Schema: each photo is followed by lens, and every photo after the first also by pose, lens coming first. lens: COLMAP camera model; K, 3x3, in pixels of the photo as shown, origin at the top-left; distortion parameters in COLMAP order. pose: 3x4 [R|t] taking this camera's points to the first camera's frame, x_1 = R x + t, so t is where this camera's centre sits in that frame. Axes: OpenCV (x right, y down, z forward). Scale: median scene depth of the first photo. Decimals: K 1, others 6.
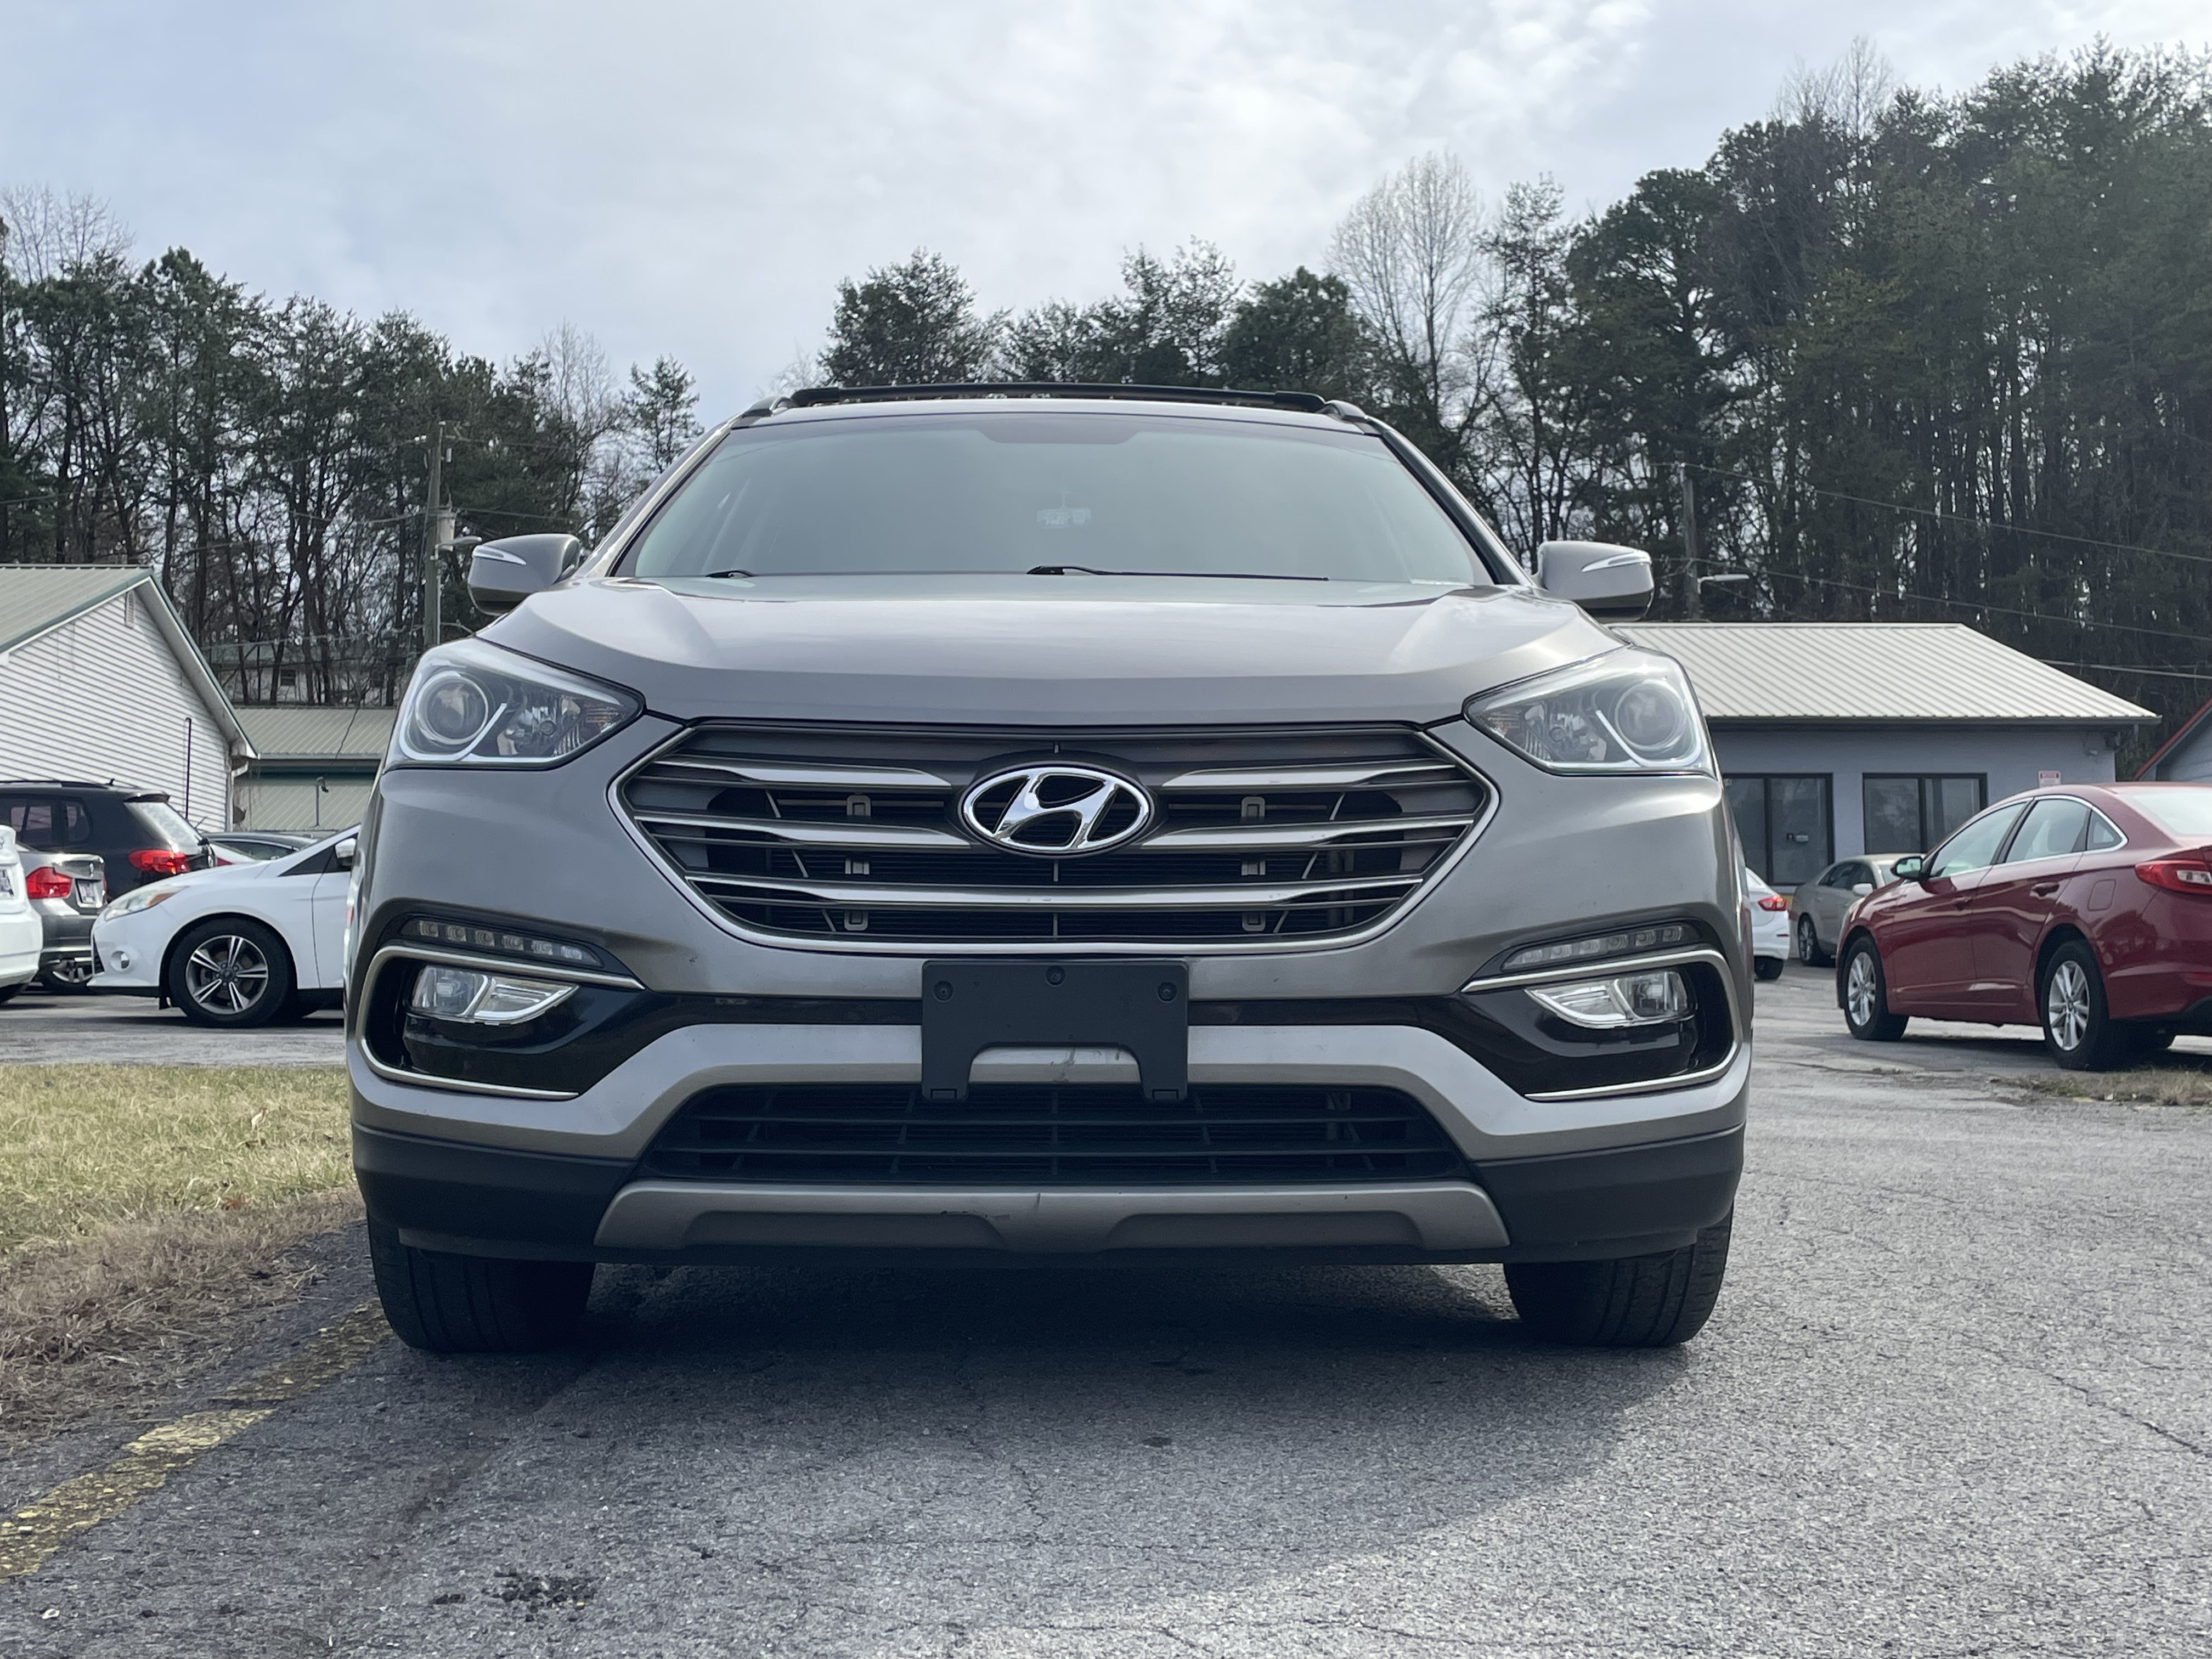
lens RADIAL K [[2672.9, 0, 1111.7], [0, 2672.9, 842.5], [0, 0, 1]] dist [0.080308, 0.000000]
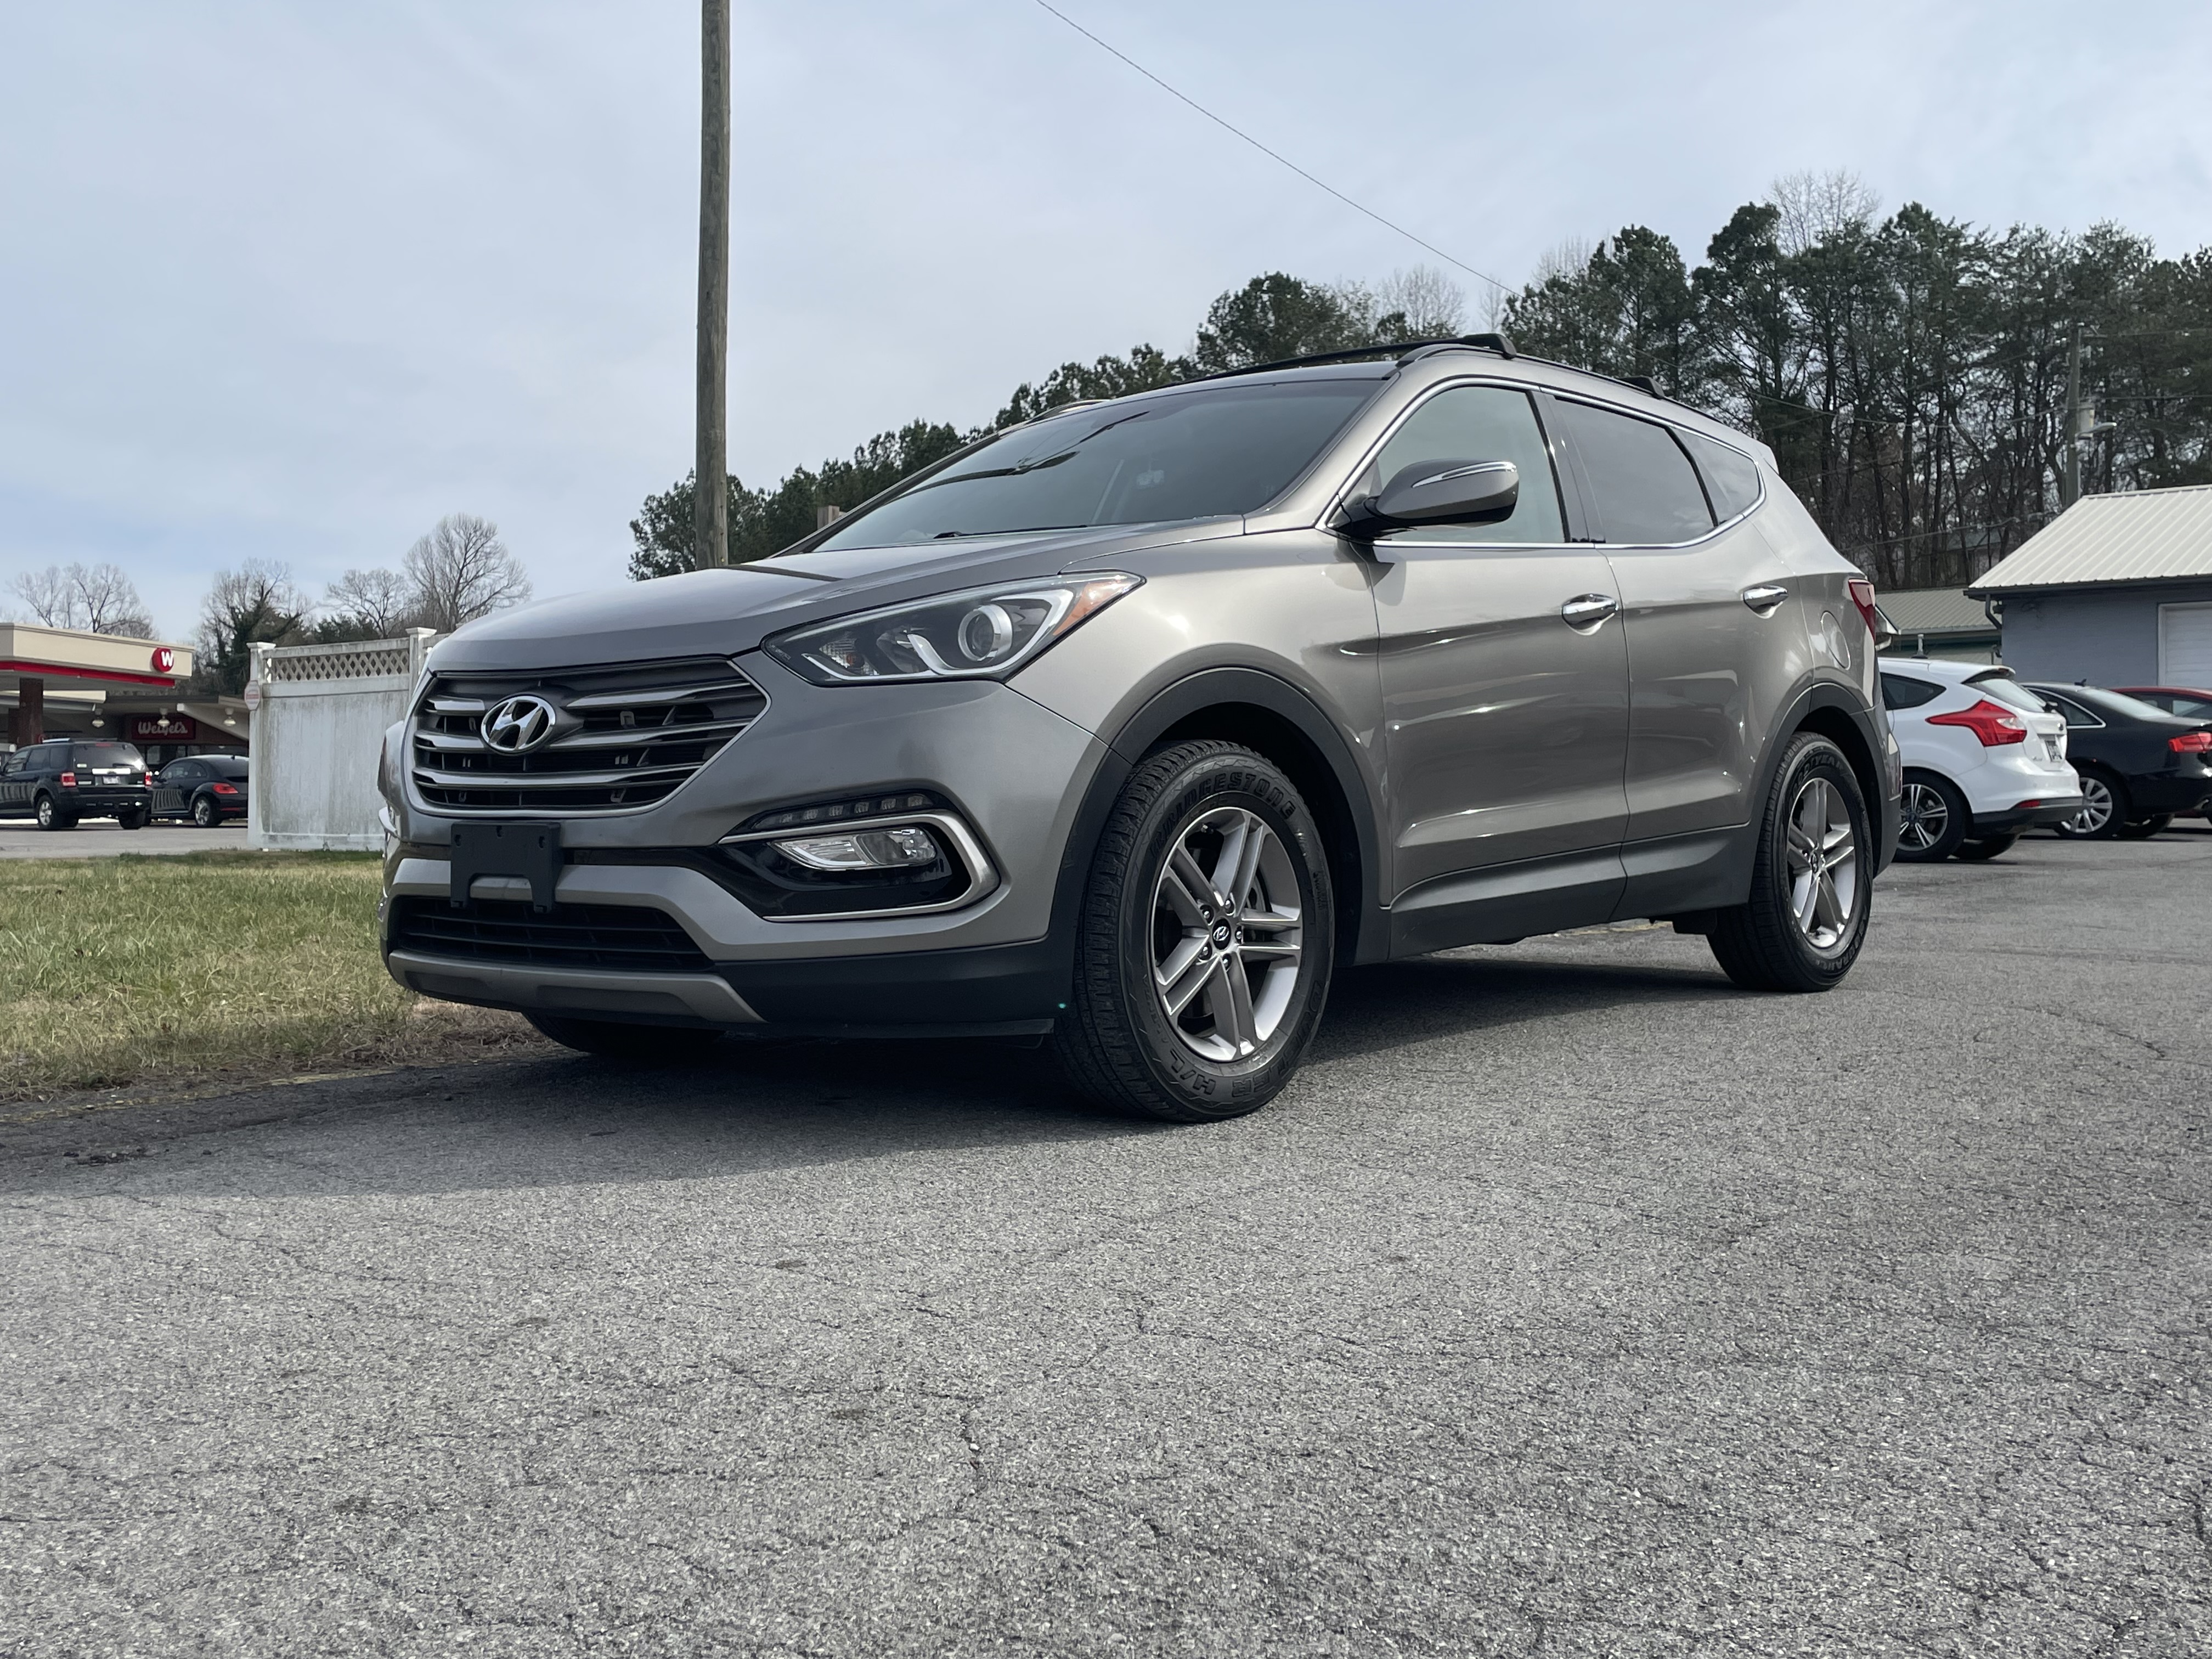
lens RADIAL K [[2246.6, 0, 1136.1], [0, 2246.6, 814.5], [0, 0, 1]] dist [0.066948, 0.000000]
pose [[0.758348, 0.000862, -0.651849, 1.052942], [0.031208, 0.998804, 0.037627, 0.002108], [0.651102, -0.048877, 0.757414, 0.229595]]
